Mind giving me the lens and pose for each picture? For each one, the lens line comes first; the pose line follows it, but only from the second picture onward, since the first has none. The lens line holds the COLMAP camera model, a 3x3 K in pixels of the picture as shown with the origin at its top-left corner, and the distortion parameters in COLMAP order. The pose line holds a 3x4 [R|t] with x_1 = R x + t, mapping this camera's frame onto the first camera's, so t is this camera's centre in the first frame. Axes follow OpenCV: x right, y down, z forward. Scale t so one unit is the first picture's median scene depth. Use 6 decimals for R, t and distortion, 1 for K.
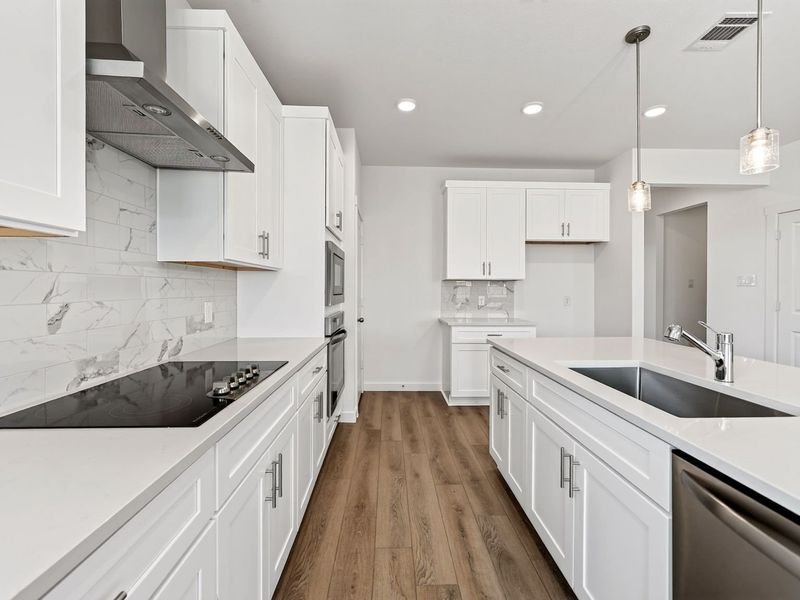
lens RADIAL K [[358.6, 0, 400.8], [0, 358.6, 291.0], [0, 0, 1]] dist [-0.001378, -0.001841]
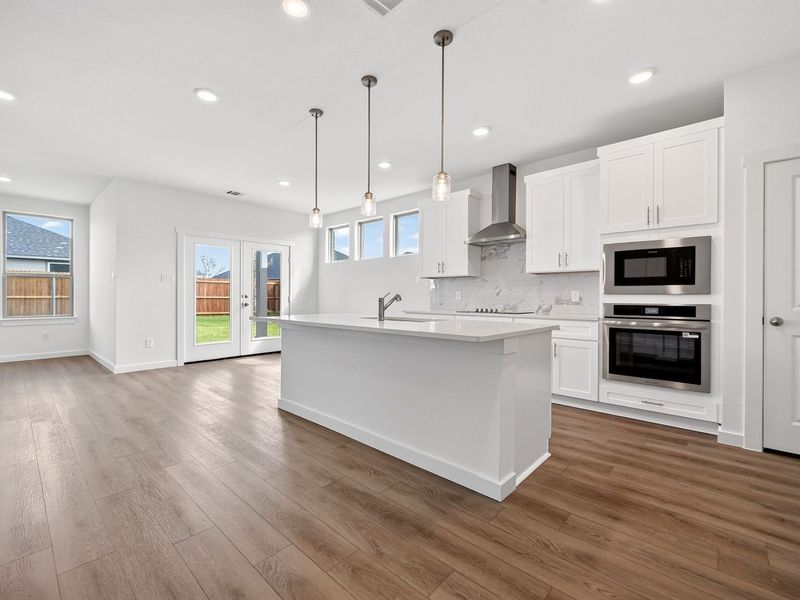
lens RADIAL K [[358.6, 0, 402.1], [0, 358.6, 297.0], [0, 0, 1]] dist [-0.001378, -0.001841]
pose [[-0.690877, -0.006142, -0.722946, 1.301438], [-0.009906, 0.999950, 0.000971, 0.060870], [0.722905, 0.007832, -0.690903, 1.418133]]
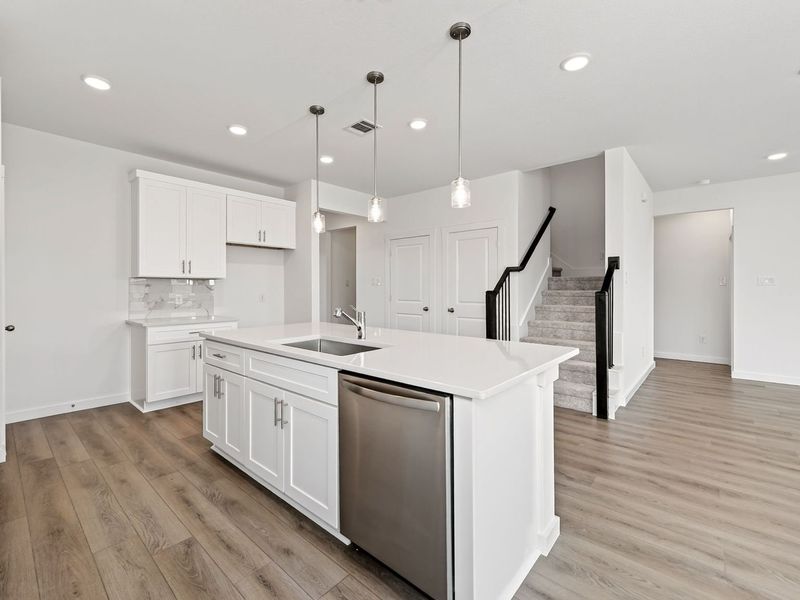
lens RADIAL K [[358.6, 0, 396.9], [0, 358.6, 287.0], [0, 0, 1]] dist [-0.001378, -0.001841]
pose [[0.684725, -0.001512, 0.728800, -0.147539], [0.006618, 0.999970, -0.004144, 0.002234], [-0.728772, 0.007660, 0.684714, -0.189689]]
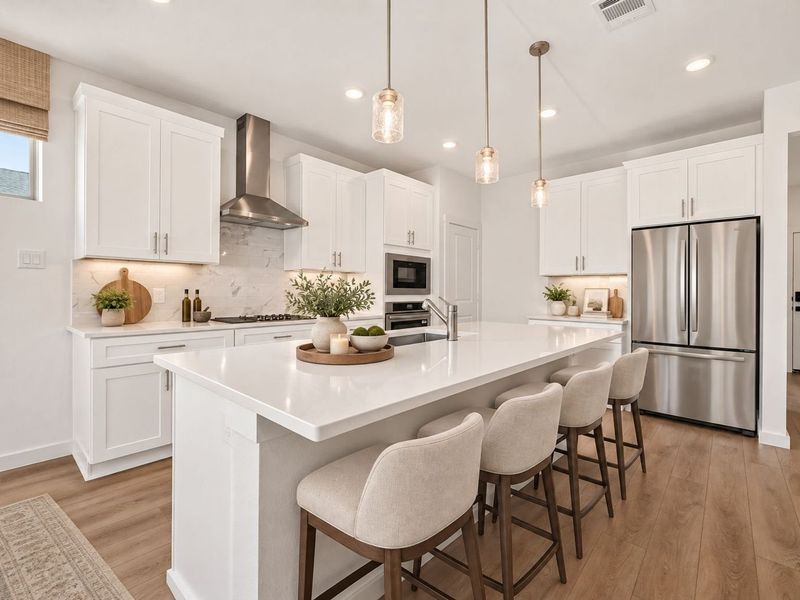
lens RADIAL K [[358.6, 0, 402.6], [0, 358.6, 294.2], [0, 0, 1]] dist [-0.001378, -0.001841]
pose [[0.722804, 0.004495, -0.691038, 0.957693], [-0.006220, 0.999981, -0.000001, 0.041885], [0.691025, 0.004300, 0.722818, -0.084535]]
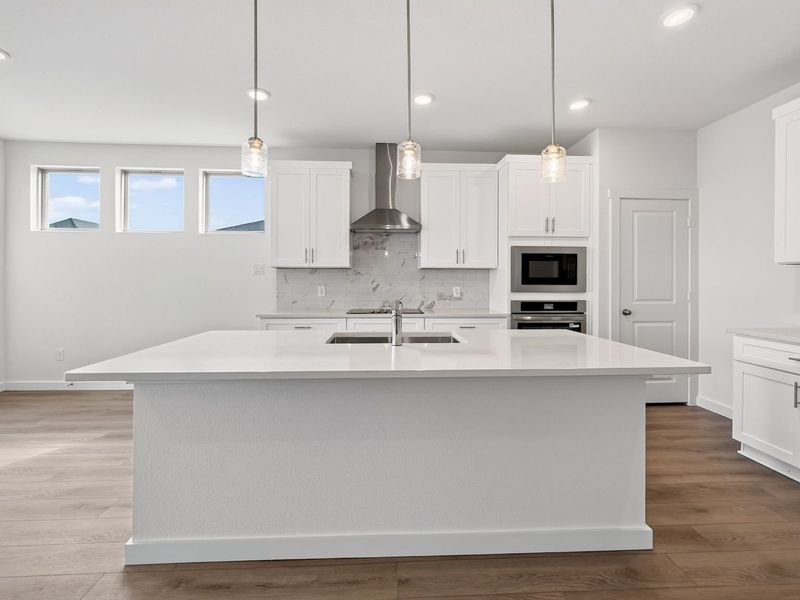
lens RADIAL K [[358.6, 0, 402.0], [0, 358.6, 284.2], [0, 0, 1]] dist [-0.001378, -0.001841]
pose [[0.023927, 0.007584, -0.999685, 1.247105], [-0.008227, 0.999939, 0.007389, 0.004711], [0.999680, 0.008047, 0.023988, 0.547889]]
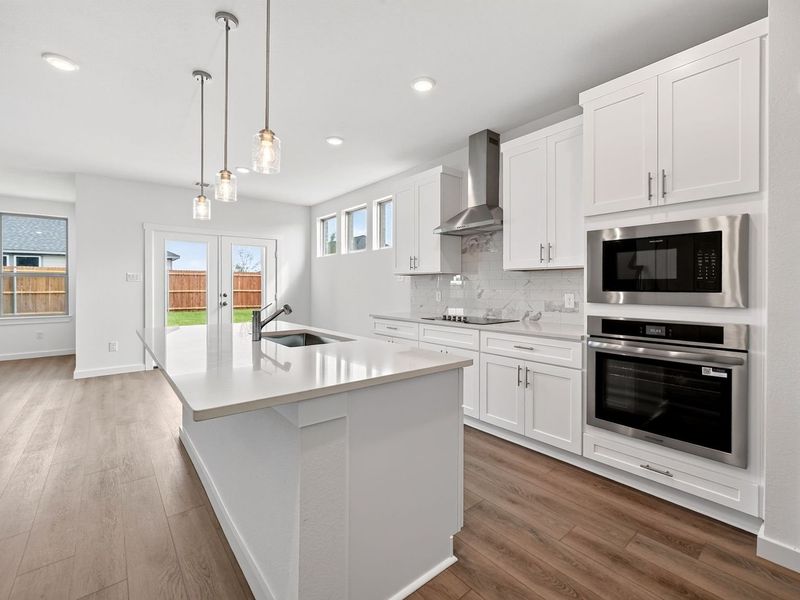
lens RADIAL K [[358.6, 0, 407.4], [0, 358.6, 289.5], [0, 0, 1]] dist [-0.001378, -0.001841]
pose [[-0.785454, 0.002928, -0.618913, 0.752411], [-0.004946, 0.999927, 0.011007, 0.000927], [0.618900, 0.011707, -0.785382, 1.478049]]
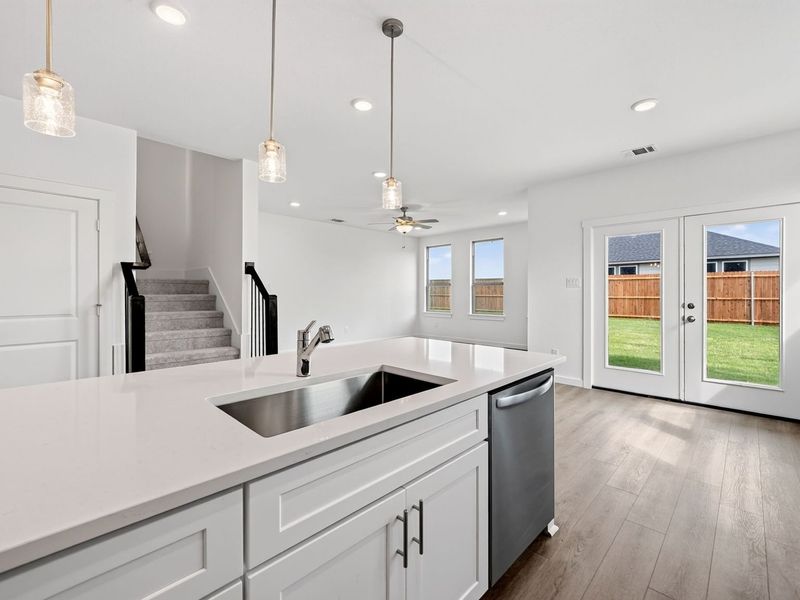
lens RADIAL K [[358.6, 0, 402.3], [0, 358.6, 292.6], [0, 0, 1]] dist [-0.001378, -0.001841]
pose [[-0.686006, -0.005063, 0.727579, -0.035682], [0.001245, 0.999966, 0.008132, -0.001137], [-0.727595, 0.006484, -0.685976, 0.837708]]
